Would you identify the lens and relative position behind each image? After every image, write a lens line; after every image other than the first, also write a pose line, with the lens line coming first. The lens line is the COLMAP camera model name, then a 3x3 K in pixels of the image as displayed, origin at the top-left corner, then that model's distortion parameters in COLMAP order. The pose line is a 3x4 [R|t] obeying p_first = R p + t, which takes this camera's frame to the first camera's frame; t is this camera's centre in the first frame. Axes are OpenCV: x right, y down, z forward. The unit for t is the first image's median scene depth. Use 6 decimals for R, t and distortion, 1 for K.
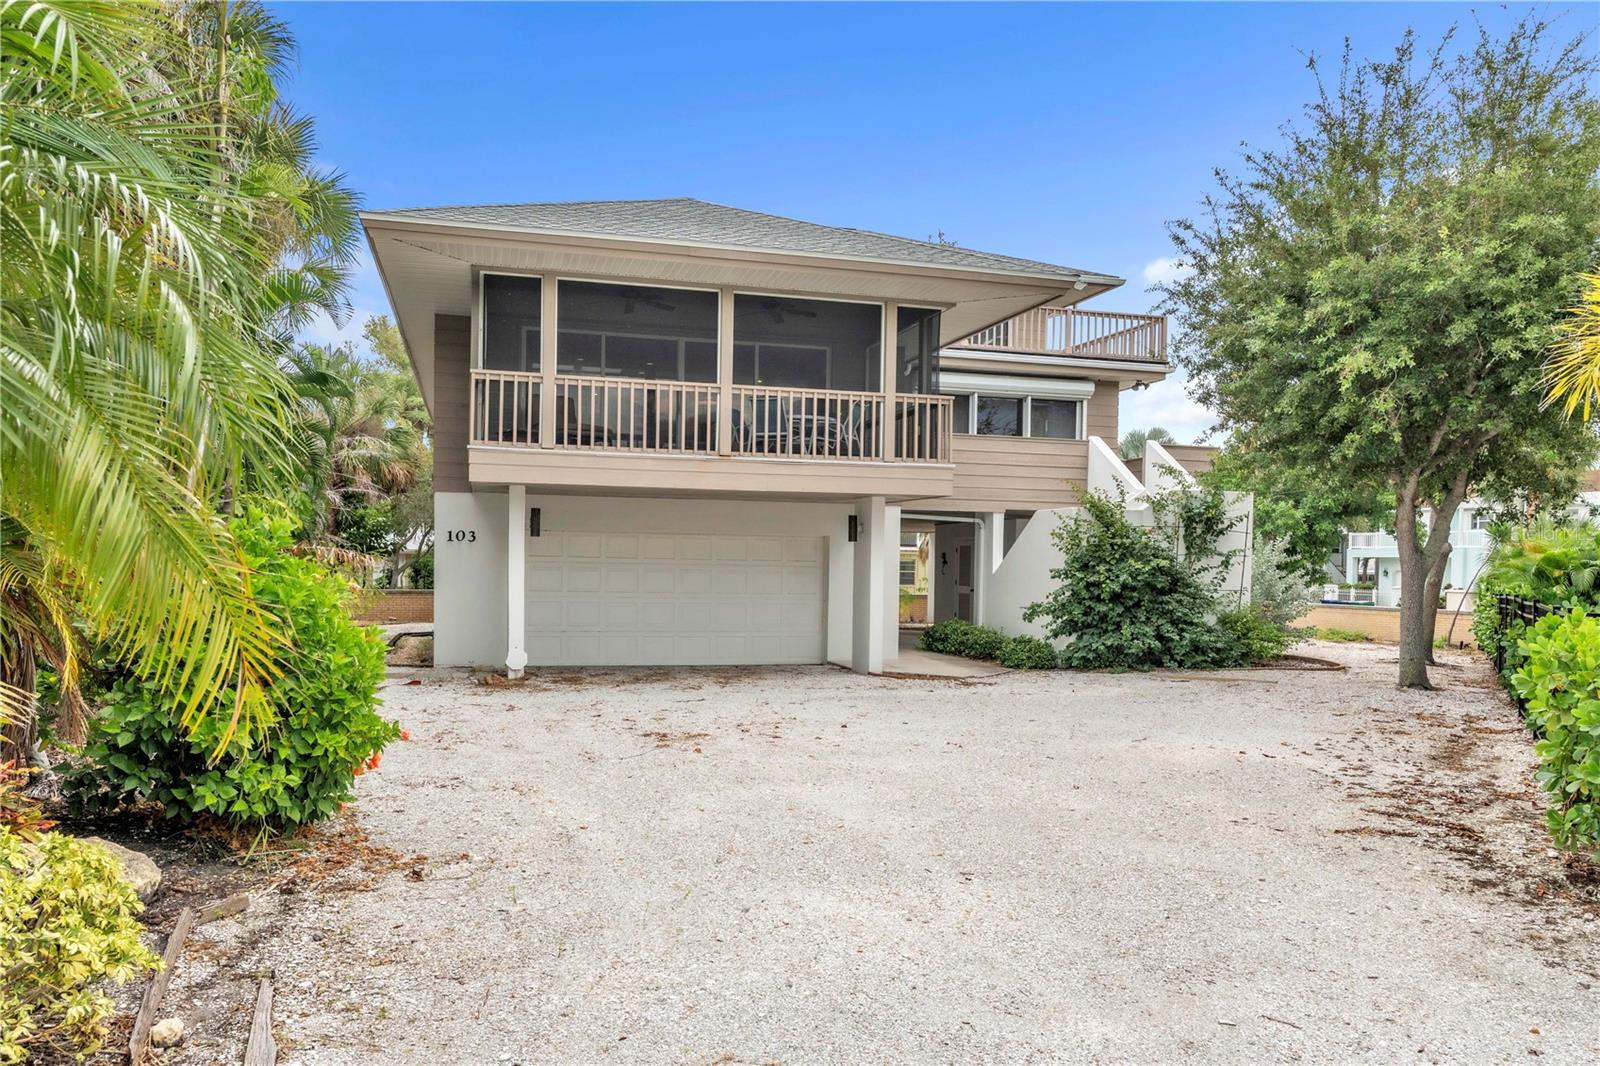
lens RADIAL K [[1198.5, 0, 799.3], [0, 1198.5, 544.5], [0, 0, 1]] dist [0.003553, 0.000764]
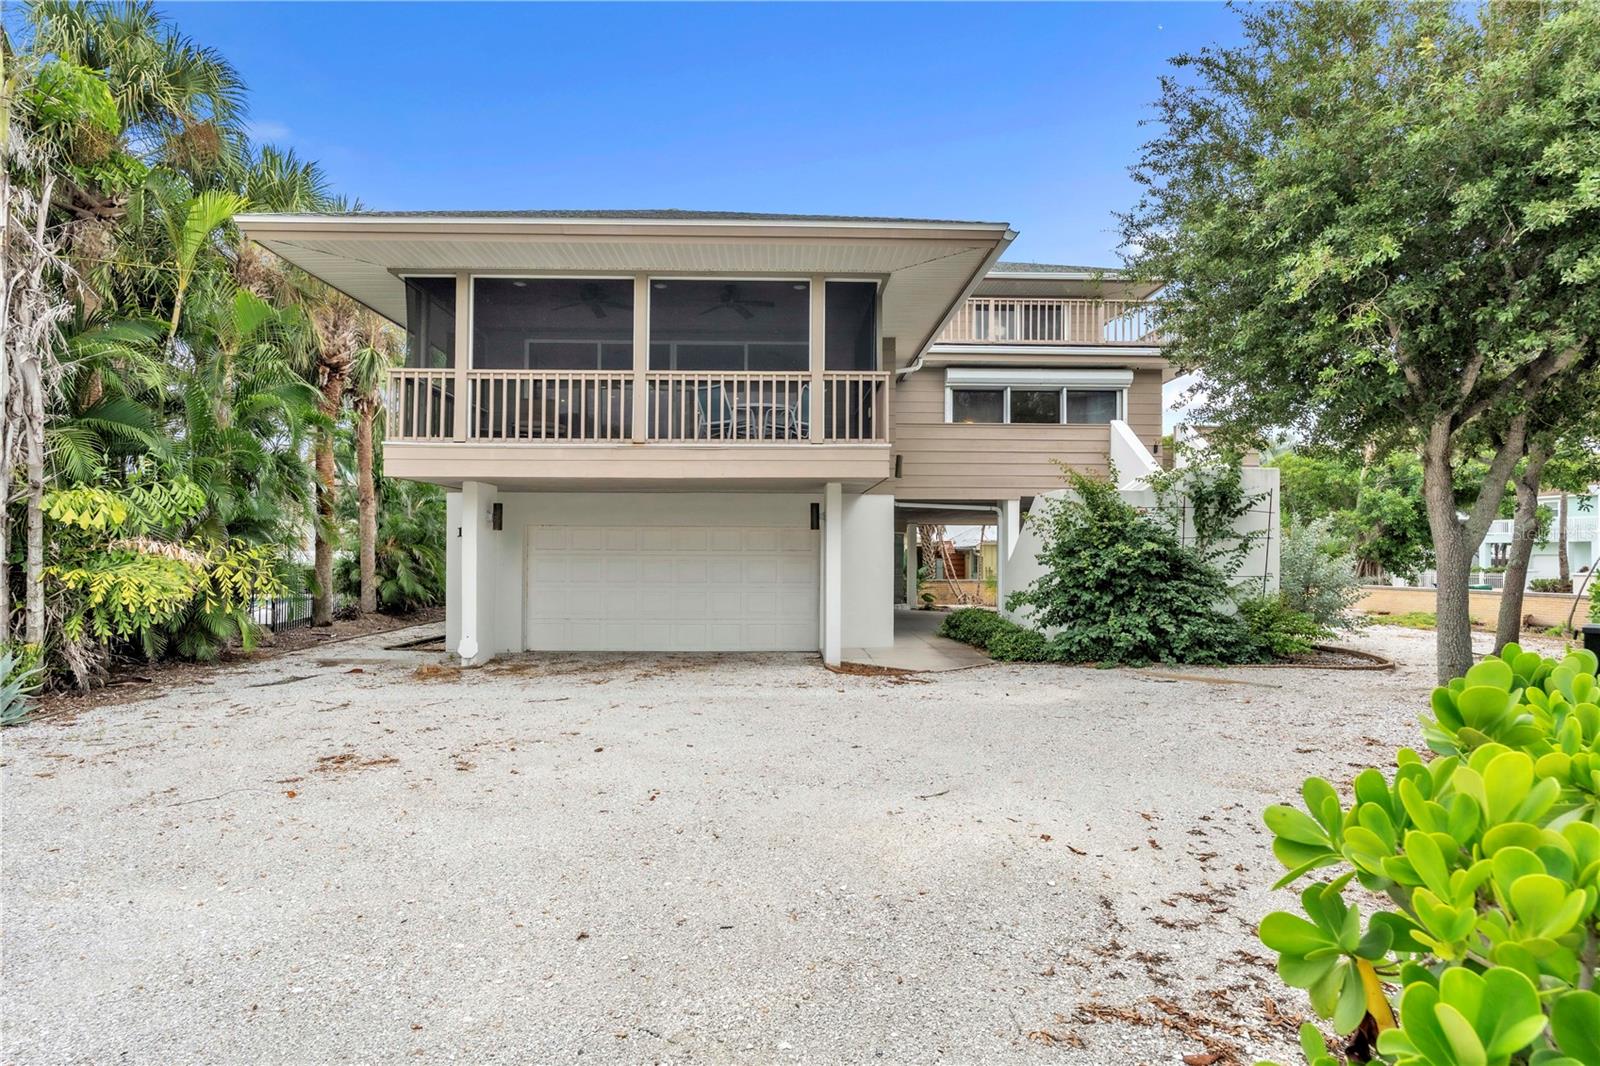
lens RADIAL K [[870.5, 0, 800.4], [0, 870.5, 518.0], [0, 0, 1]] dist [-0.002163, -0.000297]
pose [[0.967507, -0.023487, -0.251752, 0.208671], [0.016041, 0.999372, -0.031591, 0.010131], [0.252336, 0.026527, 0.967276, 0.295991]]
